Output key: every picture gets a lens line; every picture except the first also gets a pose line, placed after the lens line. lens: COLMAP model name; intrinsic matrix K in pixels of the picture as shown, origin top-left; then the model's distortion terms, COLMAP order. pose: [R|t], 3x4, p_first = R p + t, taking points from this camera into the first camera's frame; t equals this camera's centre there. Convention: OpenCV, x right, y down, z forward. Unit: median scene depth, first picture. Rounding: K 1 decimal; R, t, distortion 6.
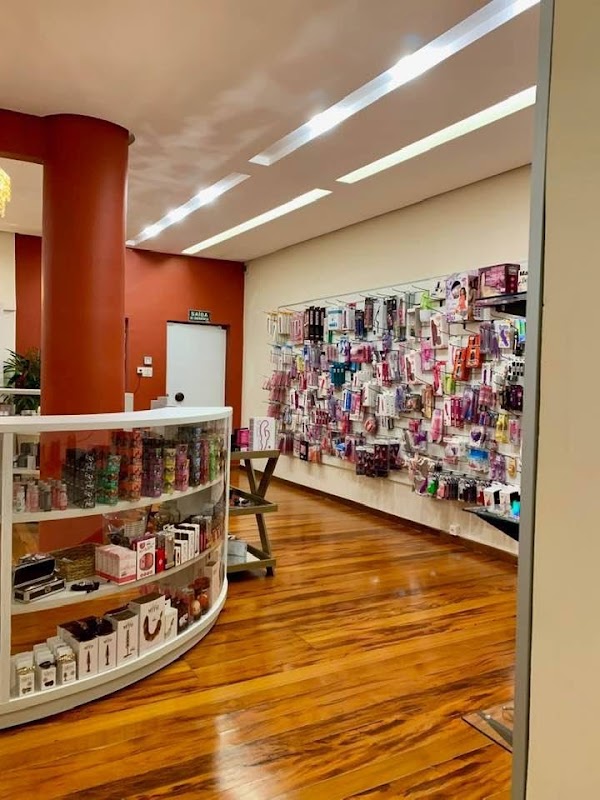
lens RADIAL K [[627.0, 0, 298.4], [0, 627.0, 402.6], [0, 0, 1]] dist [0.058748, -0.057274]
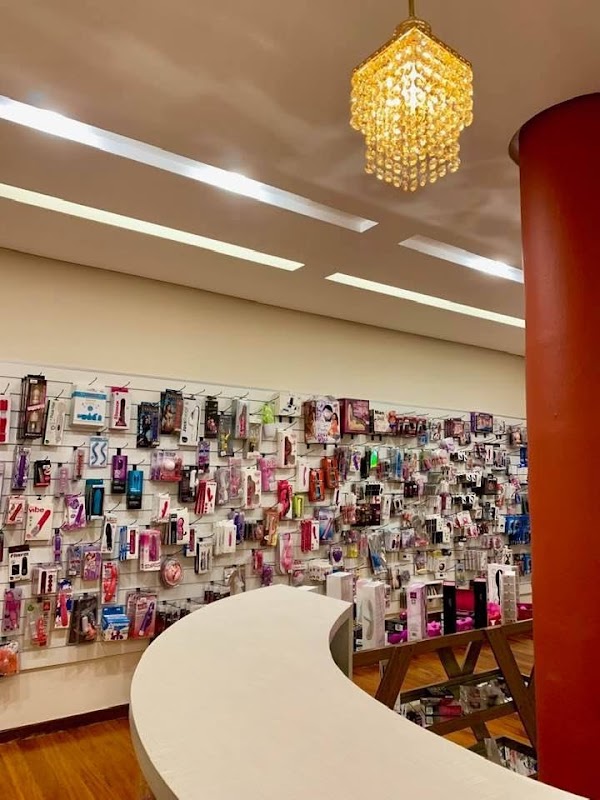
lens RADIAL K [[627.0, 0, 301.8], [0, 627.0, 395.7], [0, 0, 1]] dist [0.058748, -0.057274]
pose [[-0.098911, 0.107559, 0.989266, -0.762537], [0.025552, 0.994088, -0.105529, -0.100726], [-0.994768, 0.014840, -0.101075, 1.149756]]
